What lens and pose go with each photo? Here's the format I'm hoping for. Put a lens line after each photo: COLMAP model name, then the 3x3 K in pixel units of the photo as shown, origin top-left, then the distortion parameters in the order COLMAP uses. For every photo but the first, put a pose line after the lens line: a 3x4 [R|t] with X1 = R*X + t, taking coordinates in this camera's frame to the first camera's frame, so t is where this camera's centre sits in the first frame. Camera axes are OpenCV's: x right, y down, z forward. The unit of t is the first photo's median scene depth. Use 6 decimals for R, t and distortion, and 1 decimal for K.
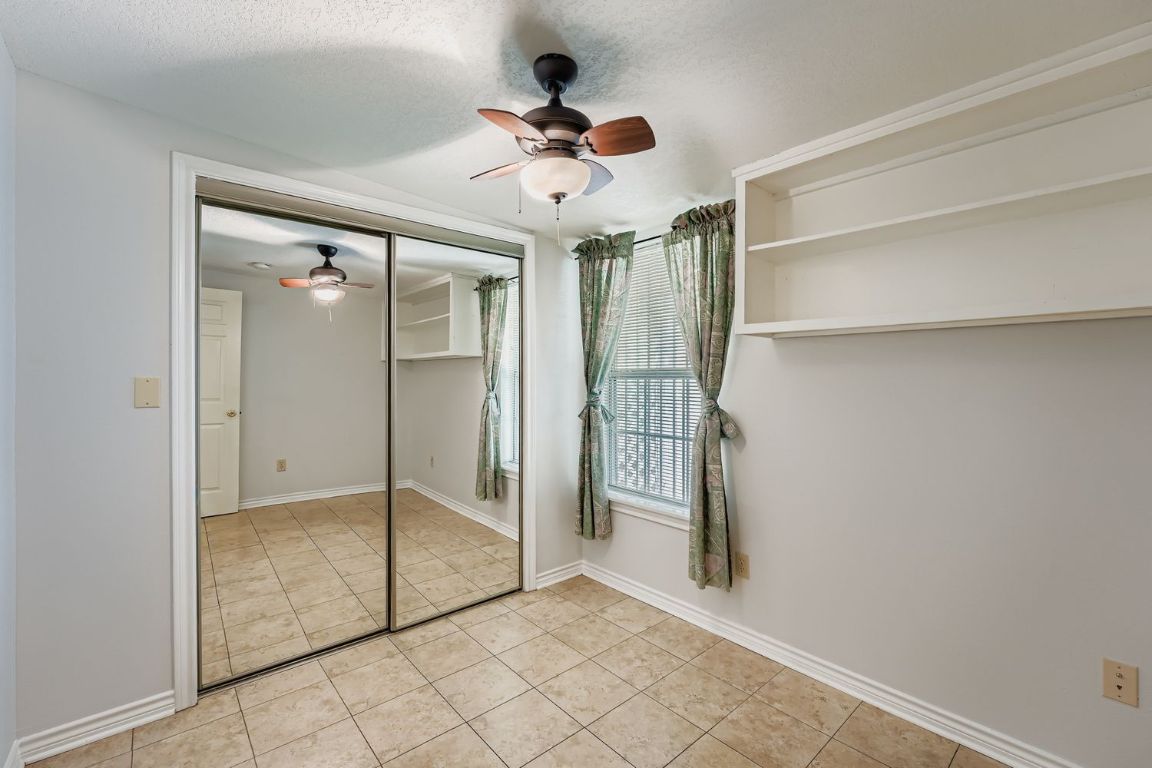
lens RADIAL K [[470.6, 0, 578.4], [0, 470.6, 377.5], [0, 0, 1]] dist [-0.002079, 0.000067]
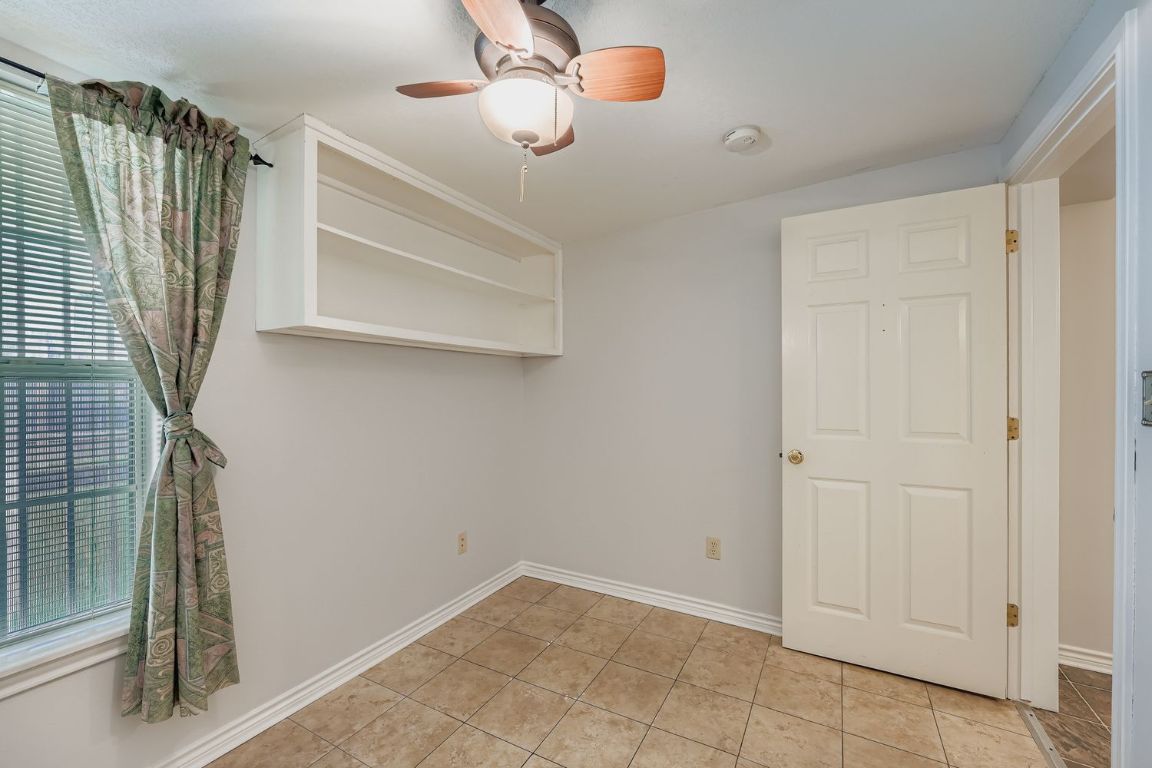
lens RADIAL K [[480.2, 0, 573.6], [0, 480.2, 394.8], [0, 0, 1]] dist [-0.000273, 0.000018]
pose [[-0.312145, -0.019459, 0.949835, -0.498582], [-0.002897, 0.999805, 0.019530, 0.006350], [-0.950030, 0.003345, -0.312141, 0.714615]]
